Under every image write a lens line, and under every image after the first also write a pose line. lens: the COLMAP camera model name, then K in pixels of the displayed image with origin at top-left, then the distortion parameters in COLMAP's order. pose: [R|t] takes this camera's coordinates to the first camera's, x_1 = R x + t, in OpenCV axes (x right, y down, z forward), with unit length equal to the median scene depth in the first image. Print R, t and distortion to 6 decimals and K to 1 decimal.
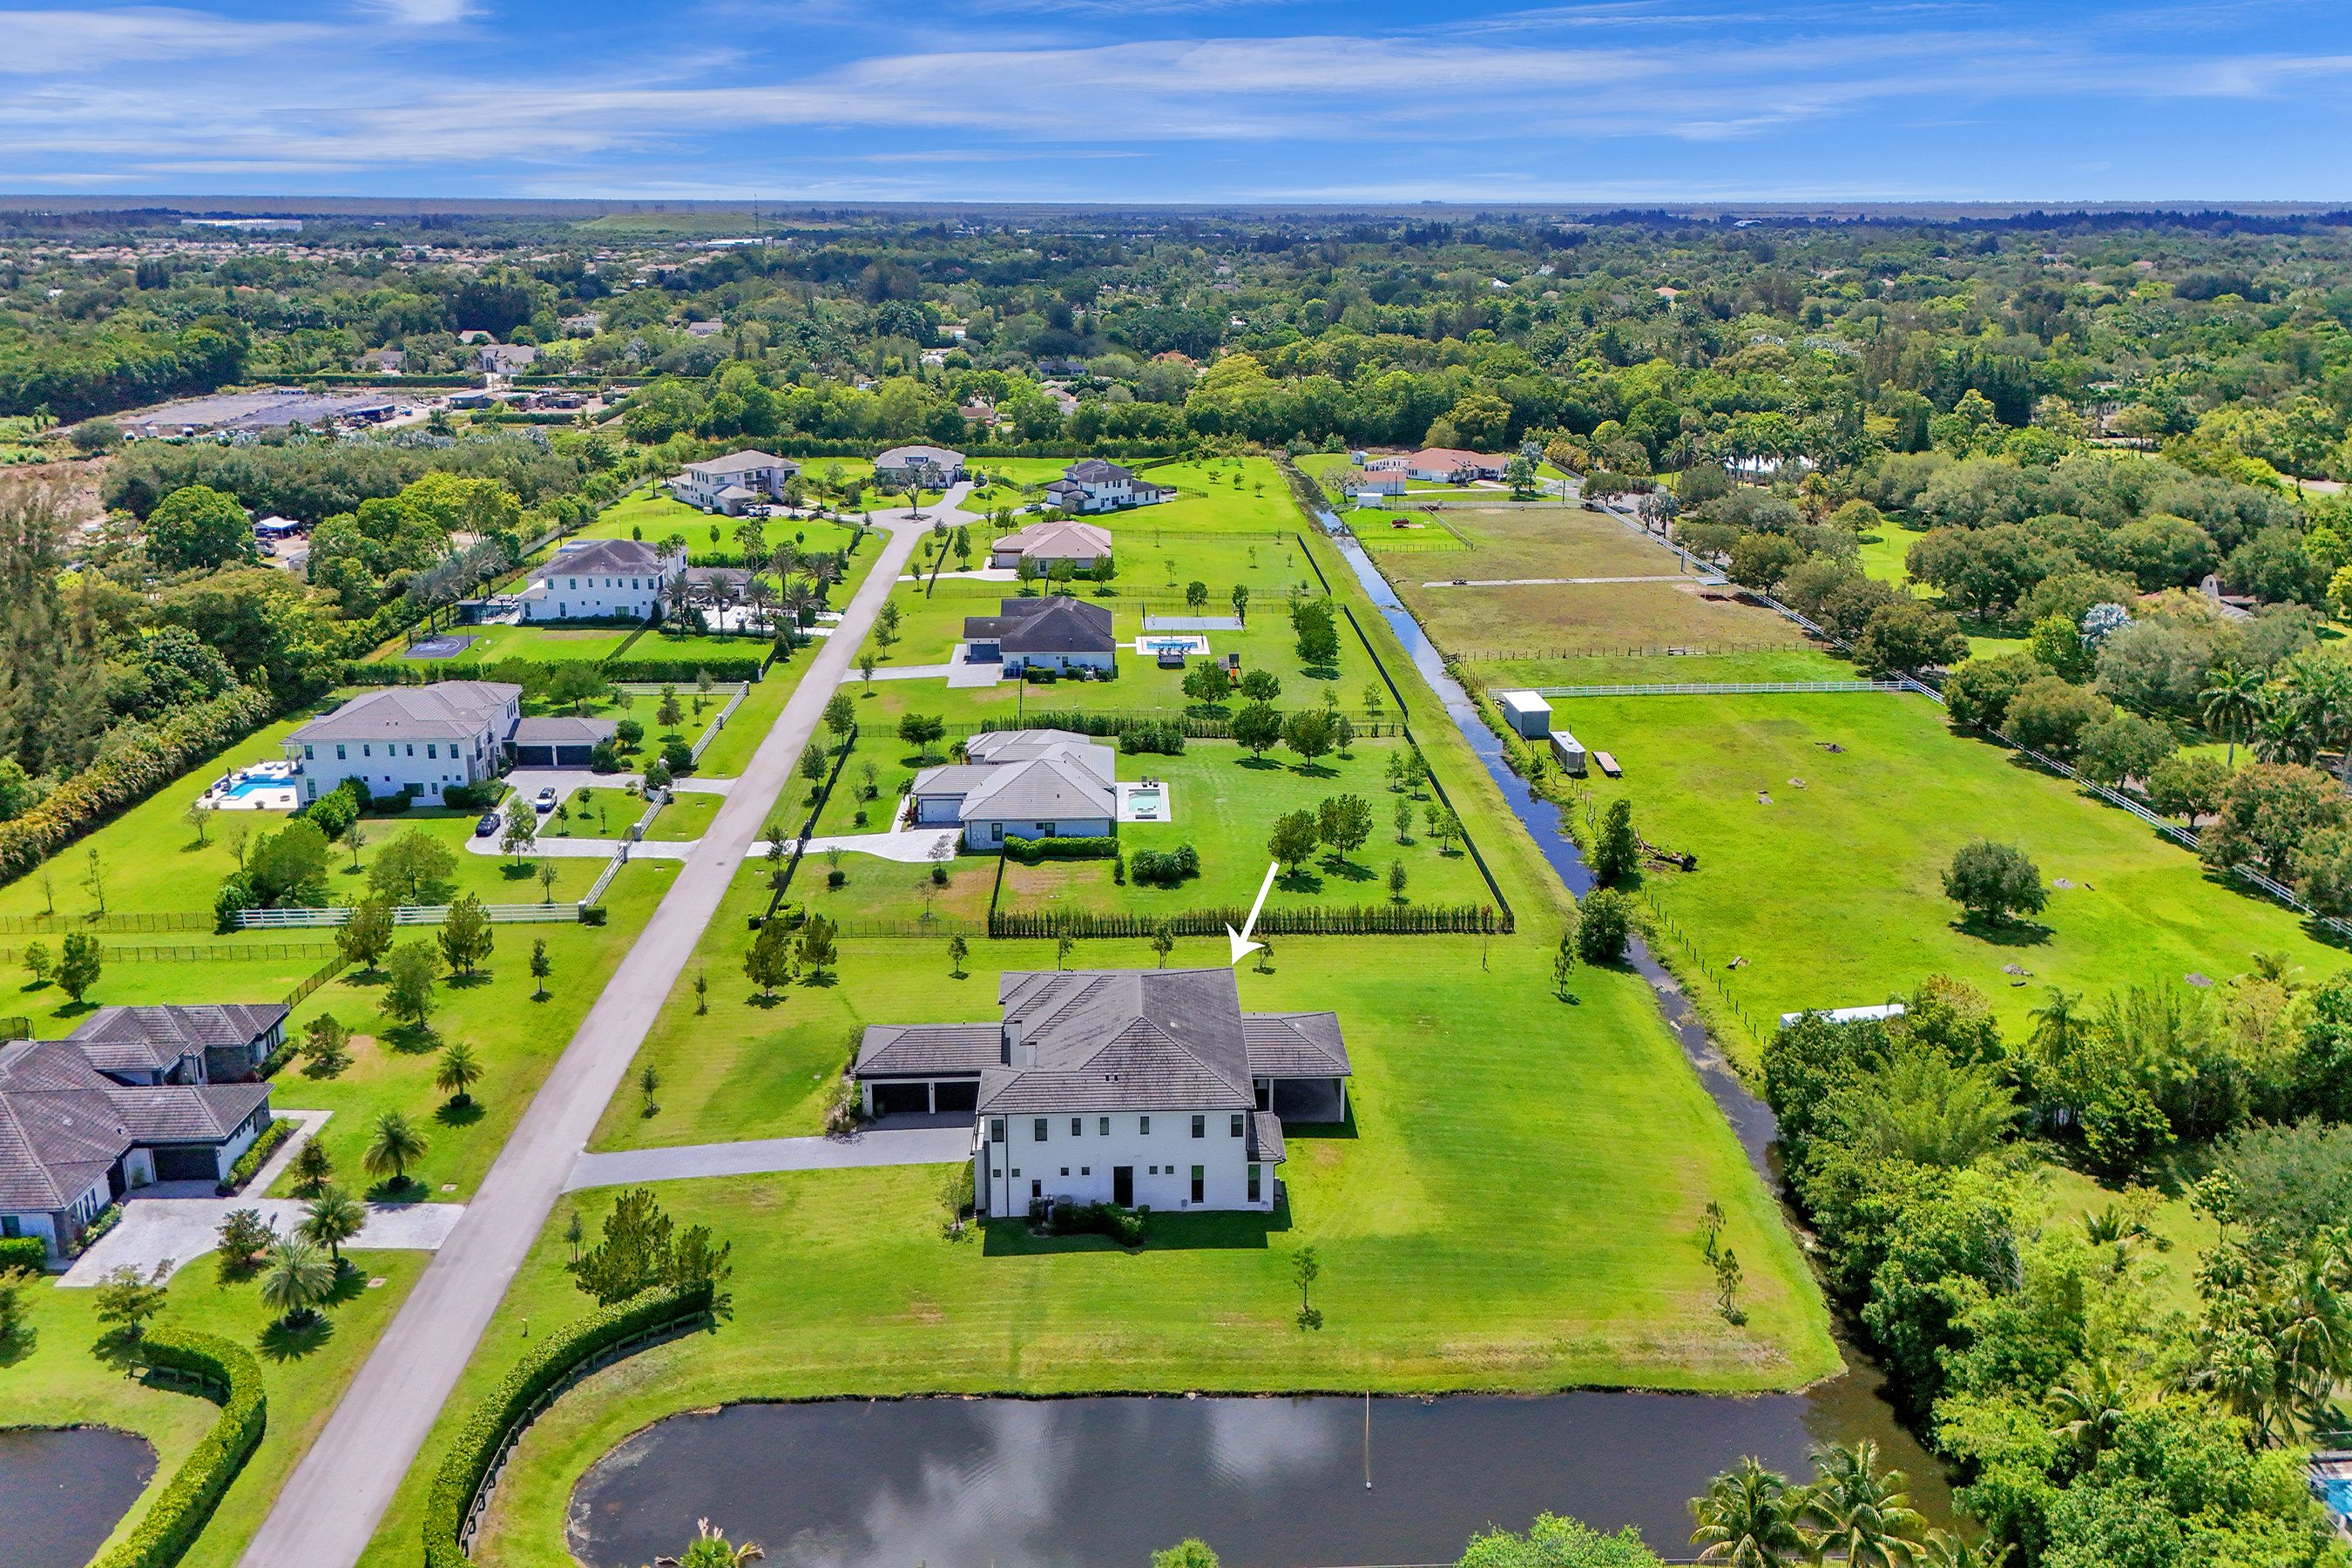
lens RADIAL K [[1695.4, 0, 1176.0], [0, 1695.4, 784.0], [0, 0, 1]] dist [0.158705, -0.228766]
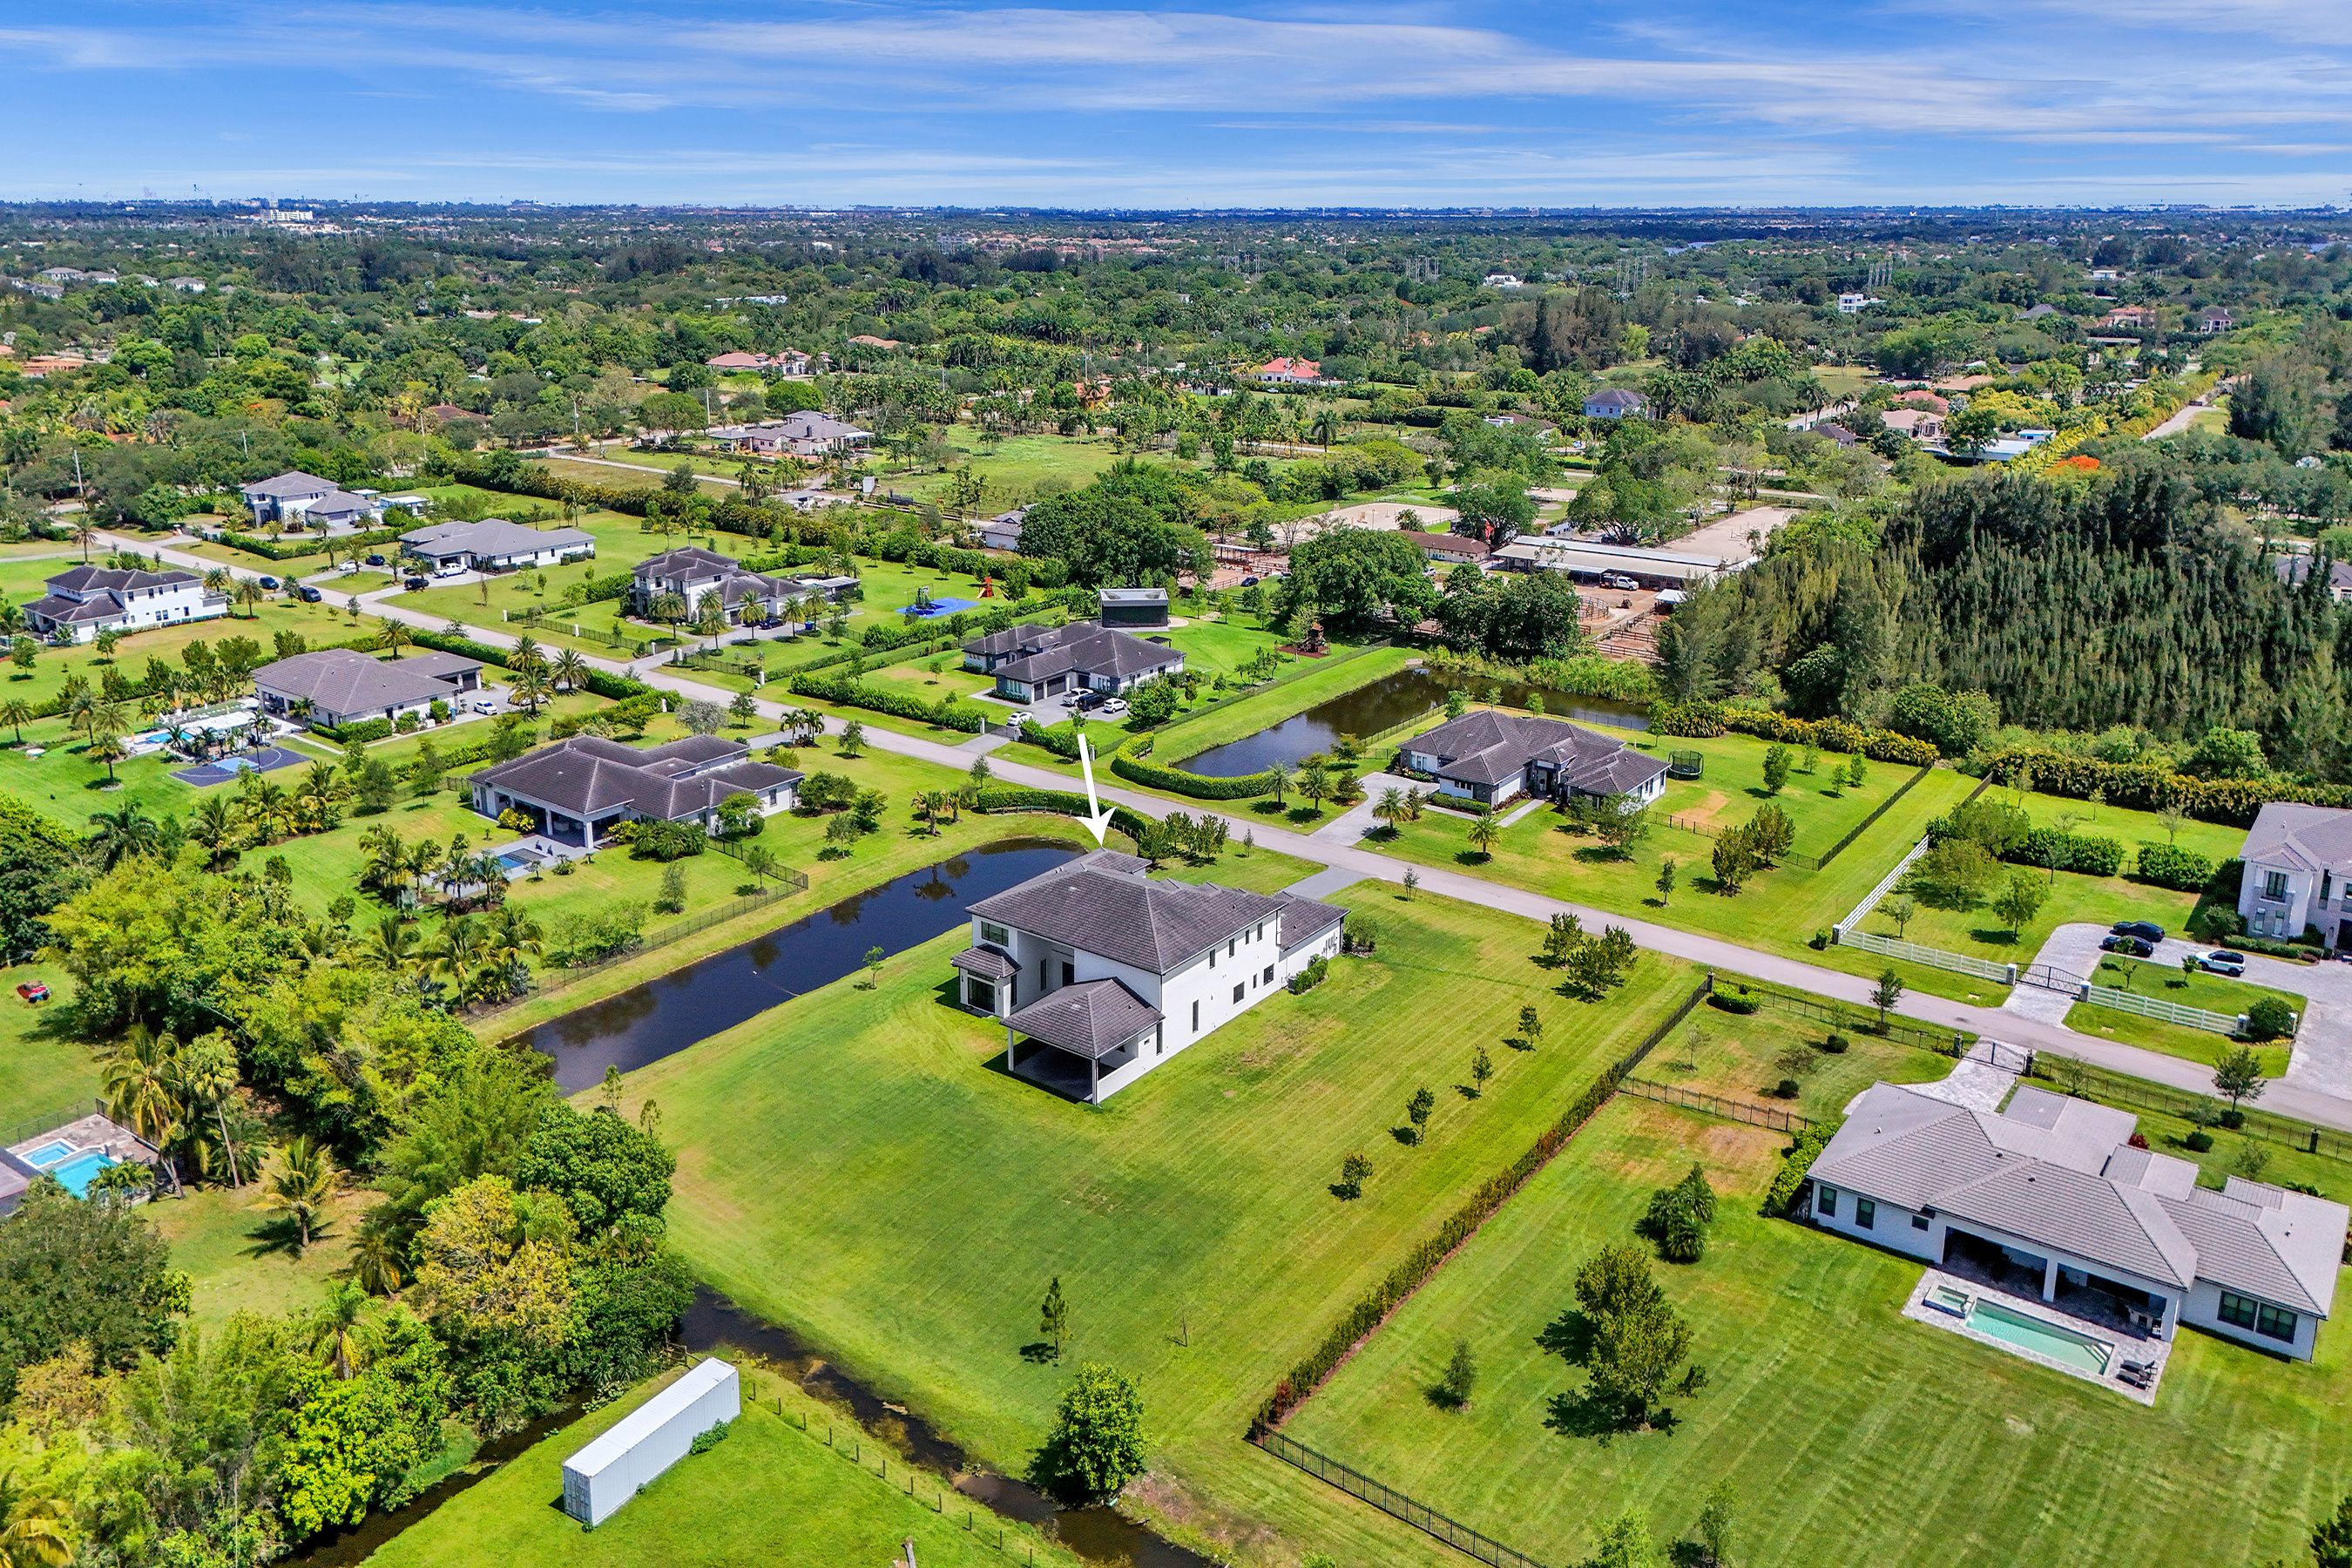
lens RADIAL K [[1703.3, 0, 1176.0], [0, 1703.3, 784.0], [0, 0, 1]] dist [0.096253, -0.094053]
pose [[-0.637571, 0.242801, -0.731130, 0.641082], [-0.253622, 0.829982, 0.496796, -0.423301], [0.727447, 0.502174, -0.467592, 1.238339]]
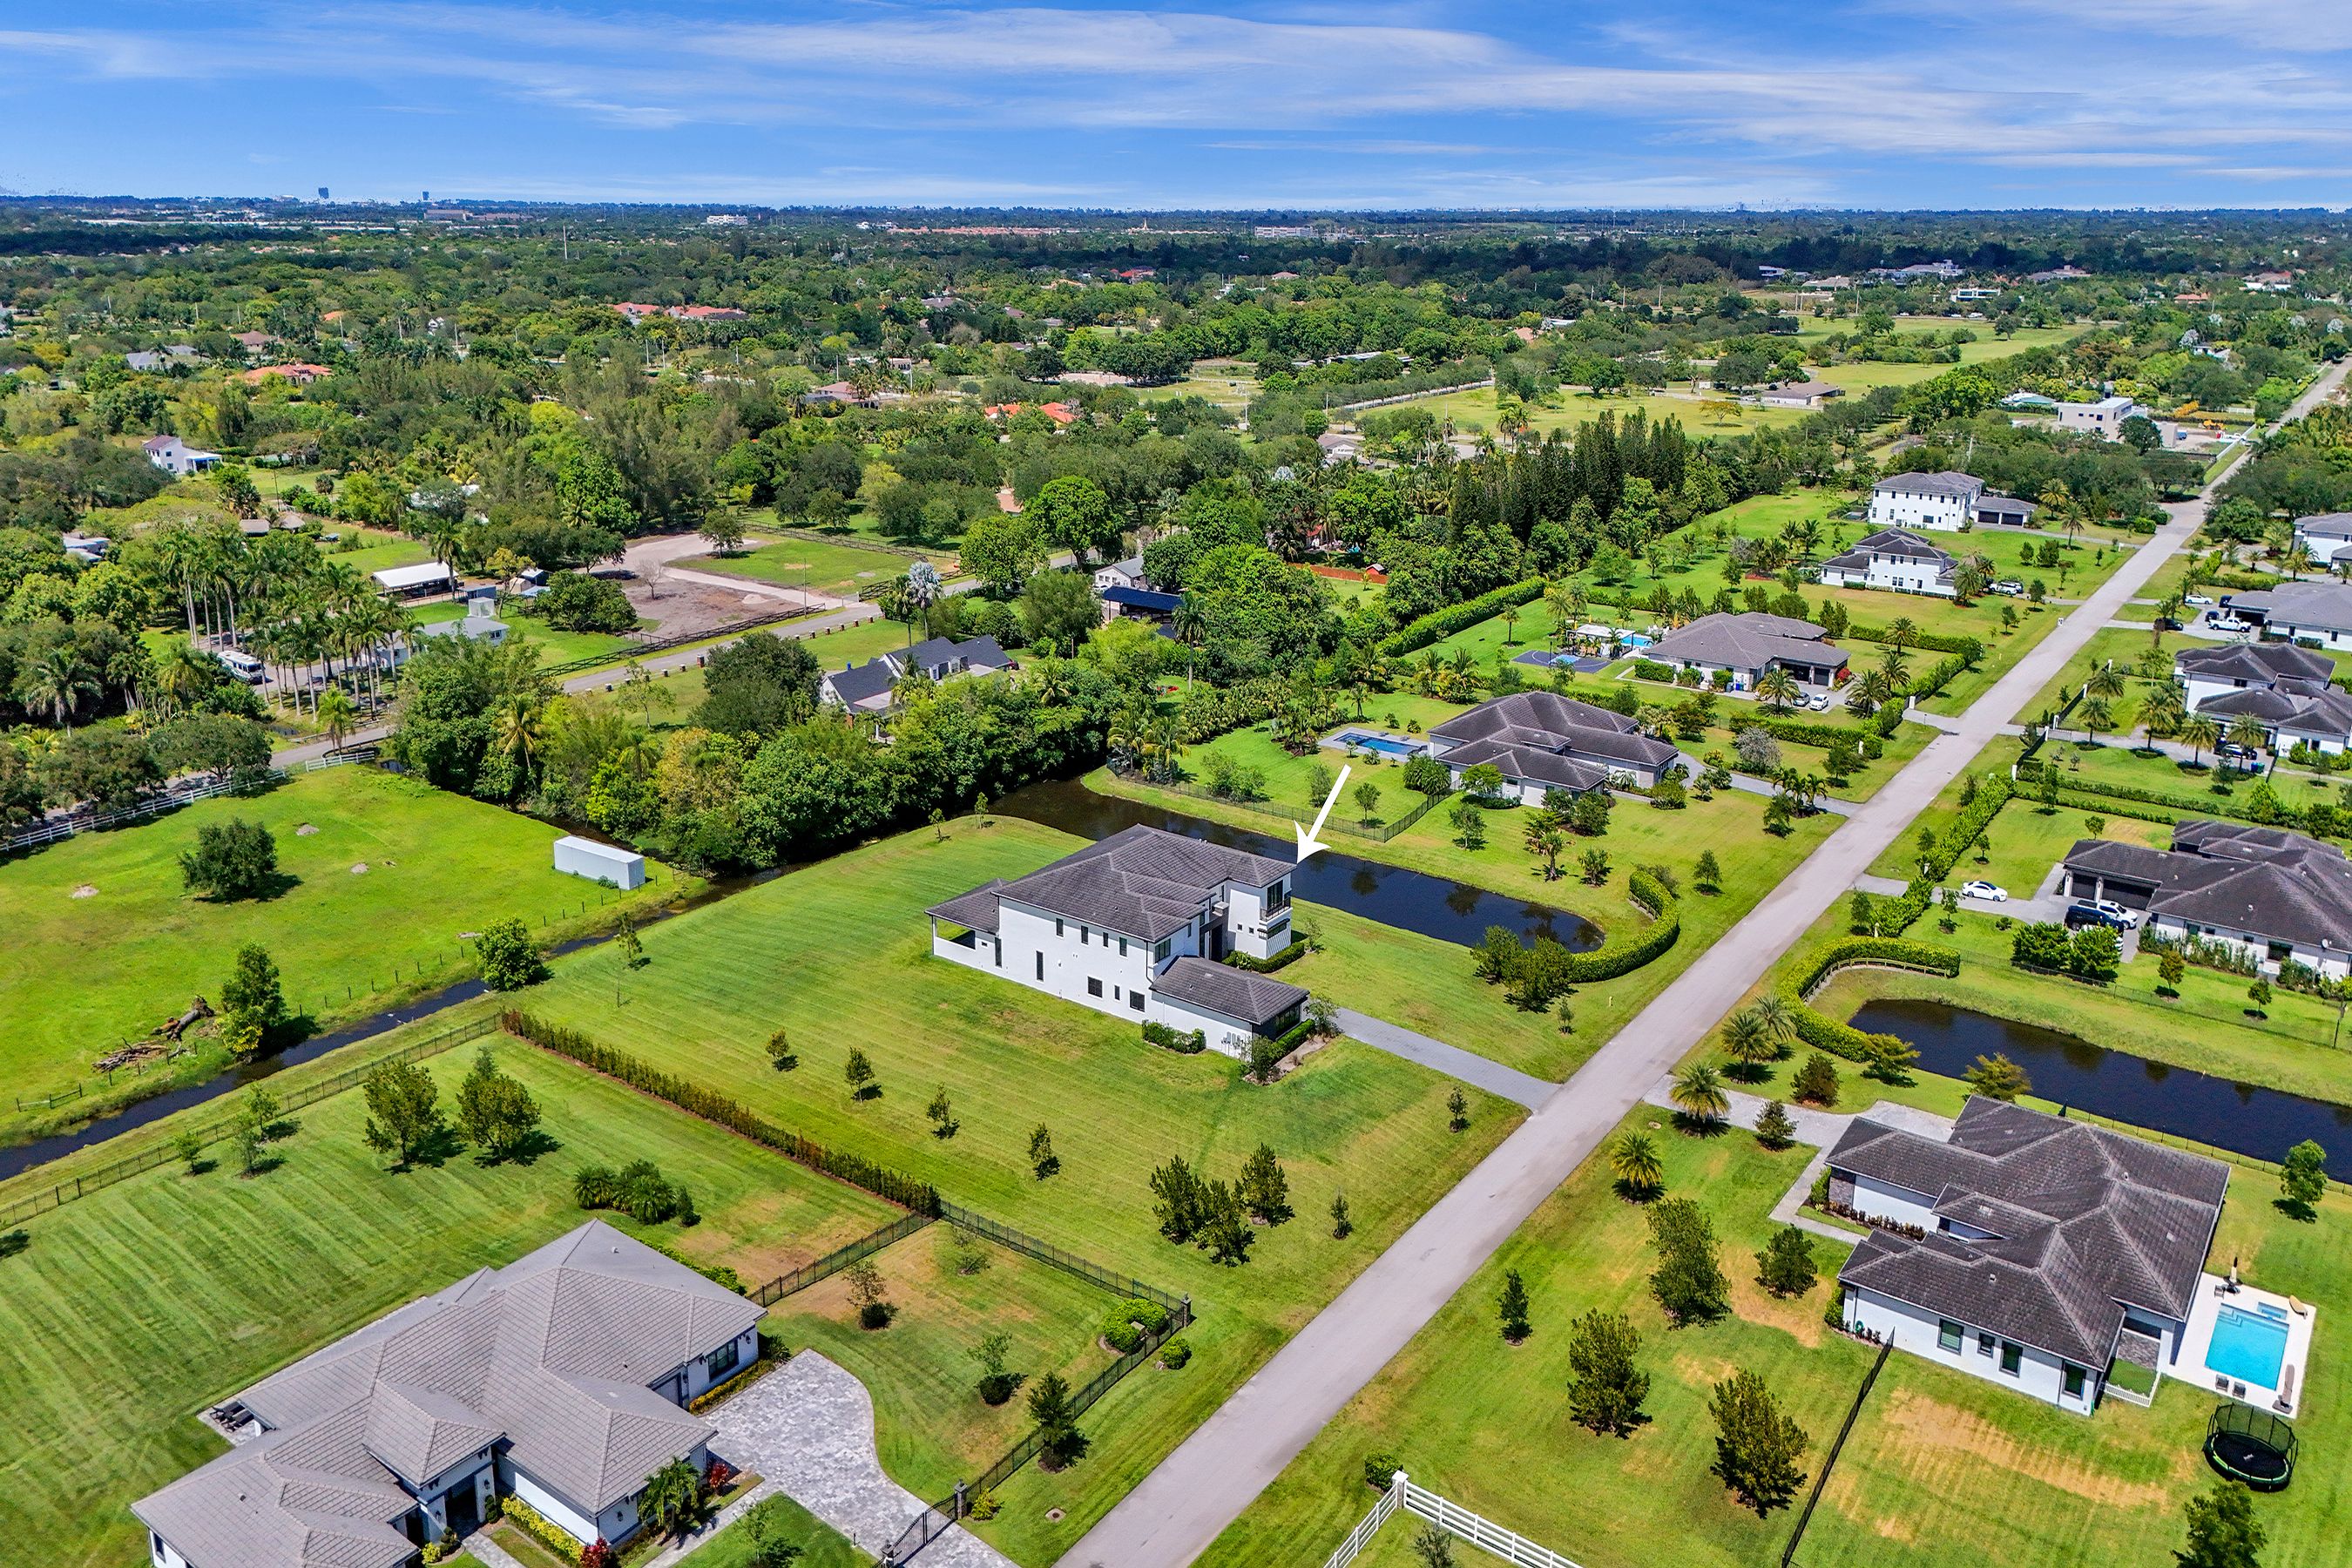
lens RADIAL K [[1697.9, 0, 1176.0], [0, 1697.9, 784.0], [0, 0, 1]] dist [0.140052, -0.202974]
pose [[-0.779164, -0.208843, 0.591006, -0.622582], [0.195631, 0.814745, 0.545820, -0.472555], [-0.595510, 0.540903, -0.593963, 1.359385]]
